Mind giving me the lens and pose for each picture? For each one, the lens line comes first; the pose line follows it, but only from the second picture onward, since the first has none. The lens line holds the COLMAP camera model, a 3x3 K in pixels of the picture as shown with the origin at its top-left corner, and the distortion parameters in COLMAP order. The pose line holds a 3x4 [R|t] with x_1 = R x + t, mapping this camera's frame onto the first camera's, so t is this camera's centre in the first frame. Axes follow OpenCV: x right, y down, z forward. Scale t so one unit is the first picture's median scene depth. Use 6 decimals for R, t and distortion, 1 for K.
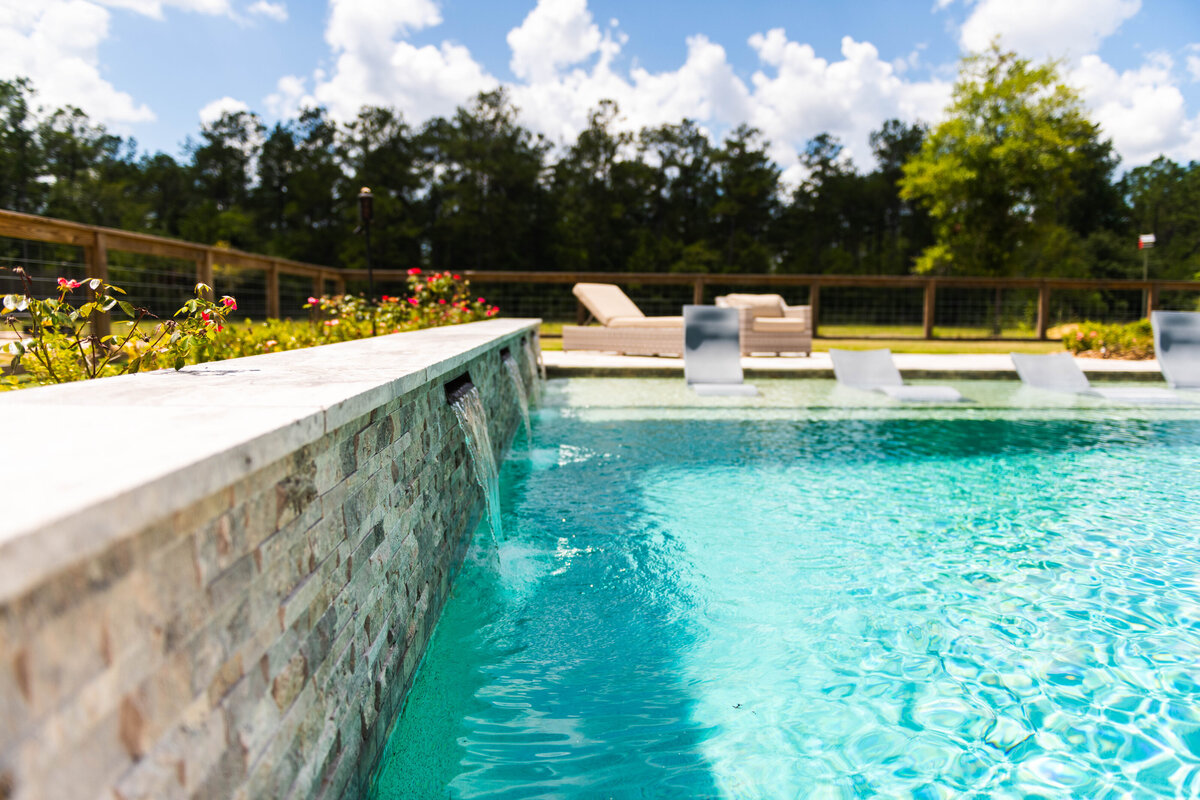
lens RADIAL K [[835.6, 0, 605.4], [0, 835.6, 392.0], [0, 0, 1]] dist [0.005561, -0.011517]
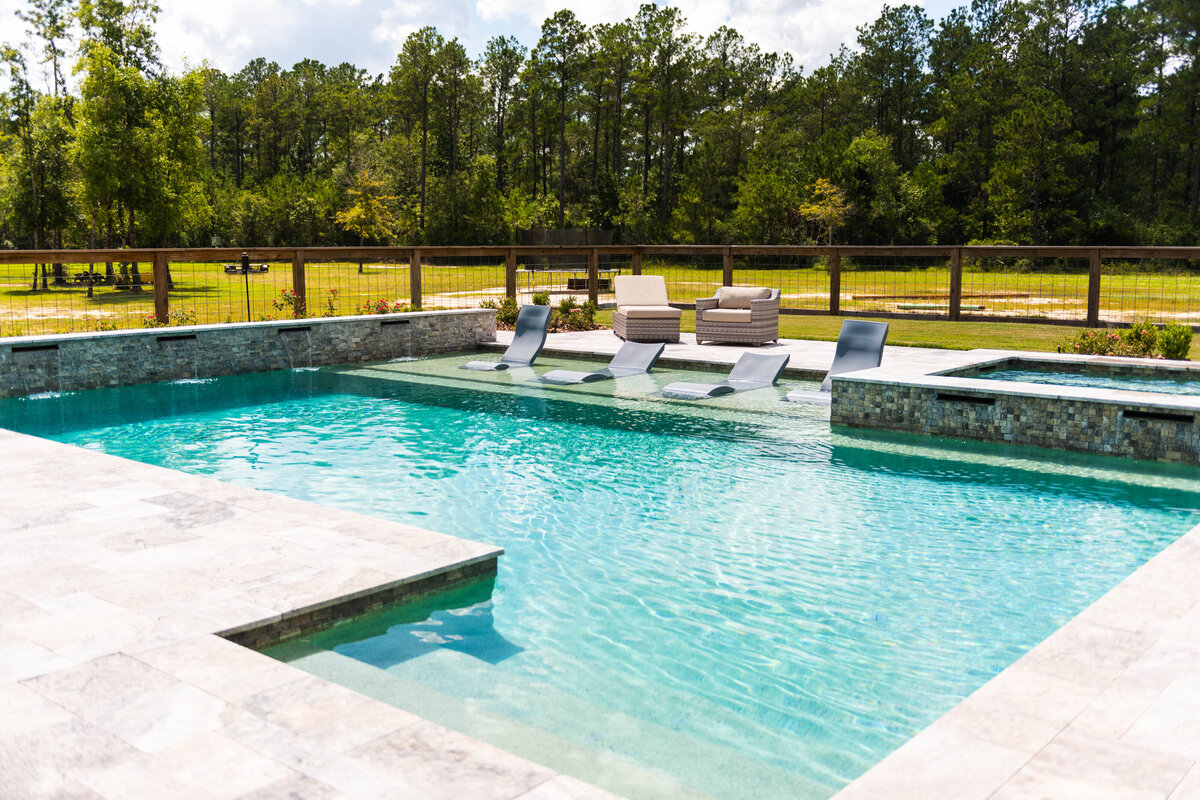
lens RADIAL K [[1192.4, 0, 591.6], [0, 1192.4, 394.5], [0, 0, 1]] dist [-0.006391, 0.000000]
pose [[0.730924, 0.077129, -0.678086, 0.393819], [-0.057936, 0.997019, 0.050956, -0.016248], [0.679995, 0.002040, 0.733214, -0.092753]]
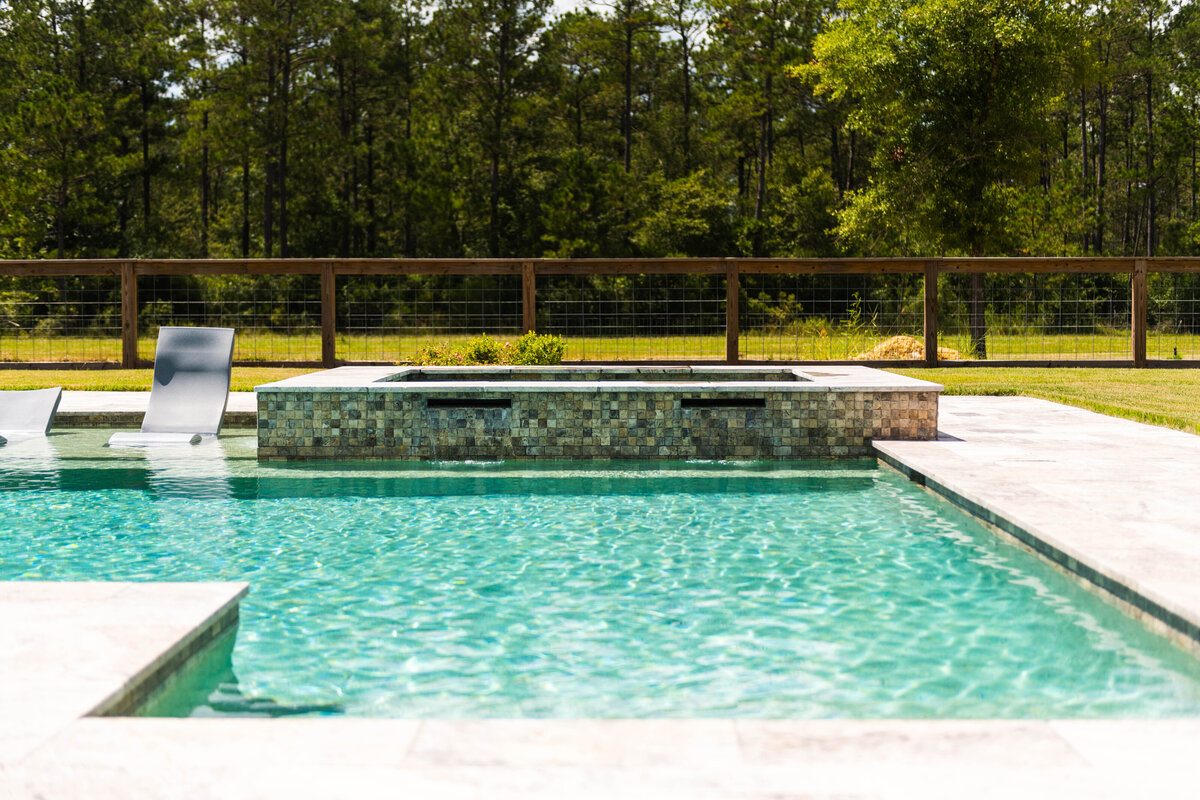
lens RADIAL K [[1780.3, 0, 611.5], [0, 1780.3, 397.8], [0, 0, 1]] dist [-0.008477, 0.000000]
pose [[0.998215, -0.010464, -0.058806, 0.301343], [0.007749, 0.998901, -0.046214, 0.009216], [0.059225, 0.045676, 0.997199, -0.125504]]
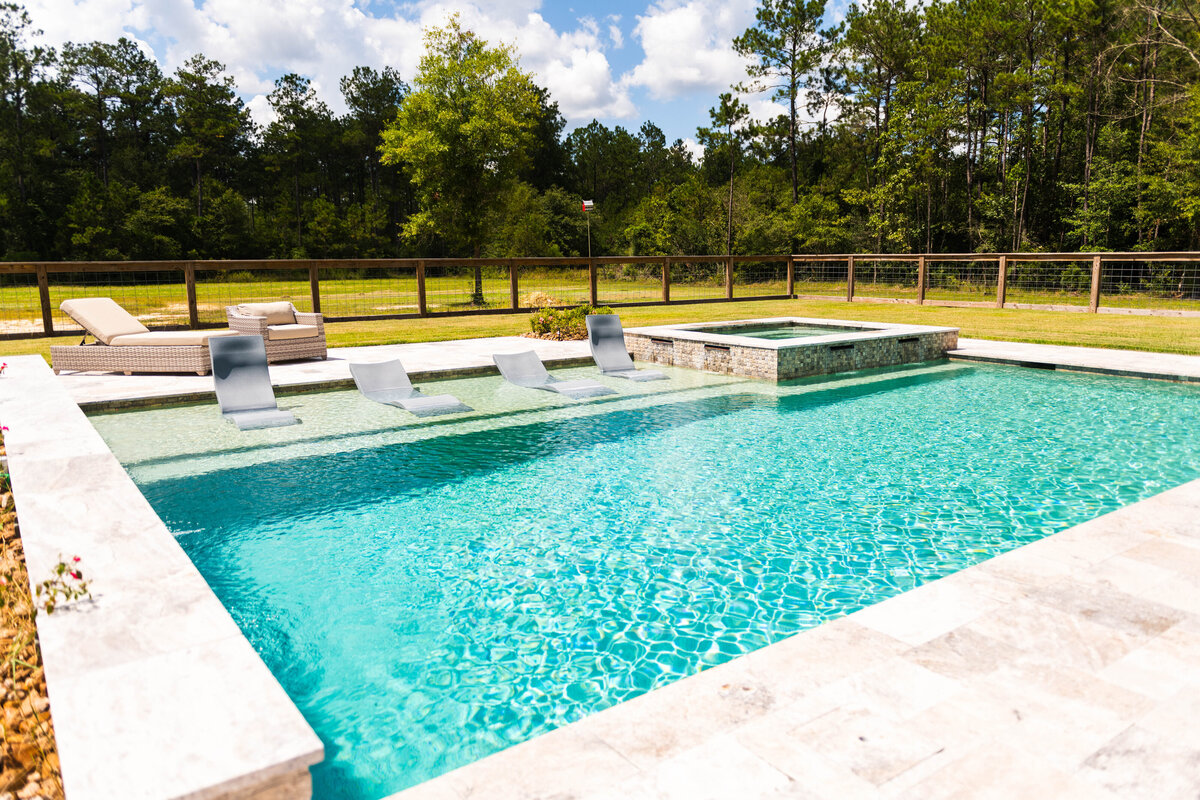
lens RADIAL K [[853.6, 0, 608.7], [0, 853.6, 403.9], [0, 0, 1]] dist [0.001428, 0.000394]
pose [[0.831790, -0.112221, 0.543629, -0.021026], [0.069389, 0.992690, 0.098750, -0.023657], [-0.550737, -0.044417, 0.833496, -0.046313]]
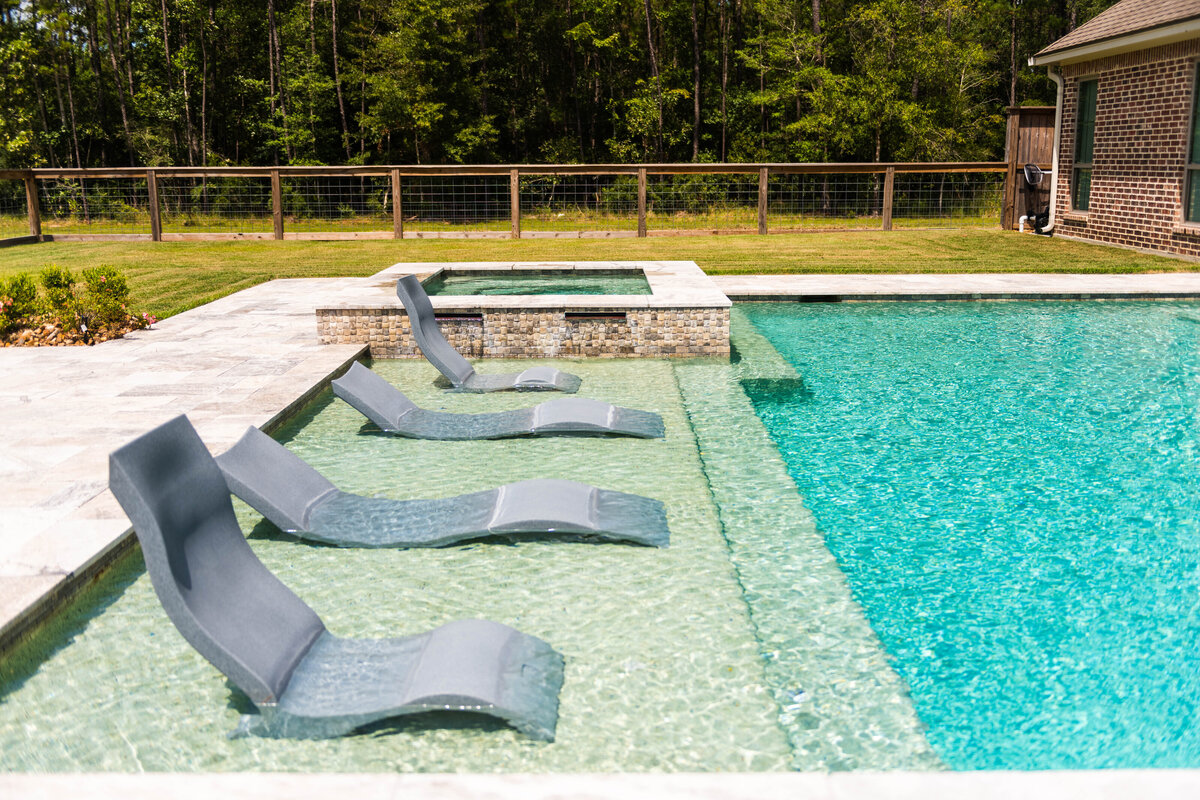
lens RADIAL K [[1144.3, 0, 601.6], [0, 1144.3, 394.8], [0, 0, 1]] dist [-0.021804, 0.000000]
pose [[0.045532, -0.209003, 0.976854, -0.069999], [0.102267, 0.973706, 0.203563, -0.047634], [-0.993714, 0.090632, 0.065709, 0.210884]]
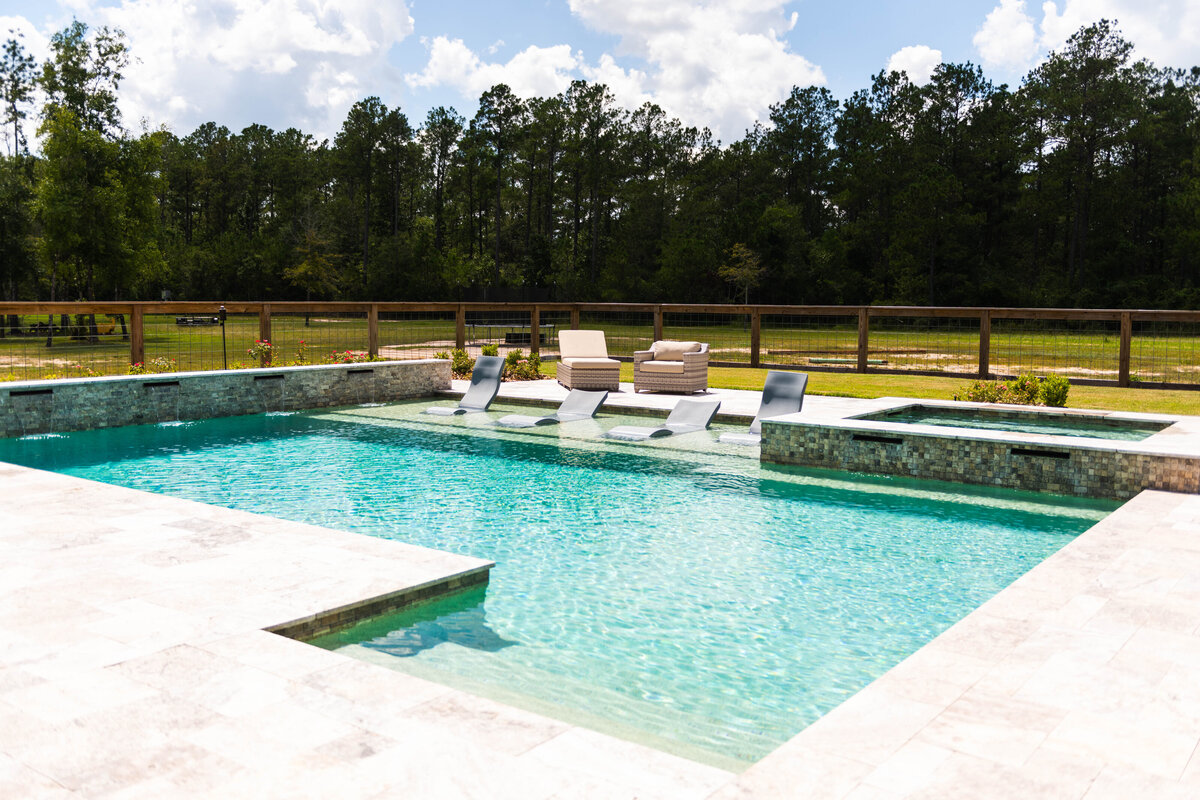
lens RADIAL K [[1124.4, 0, 595.0], [0, 1124.4, 394.8], [0, 0, 1]] dist [-0.004160, 0.000000]
pose [[0.773584, 0.051664, -0.631584, 0.401350], [-0.062889, 0.998010, 0.004609, -0.014463], [0.630565, 0.036154, 0.775294, -0.114106]]
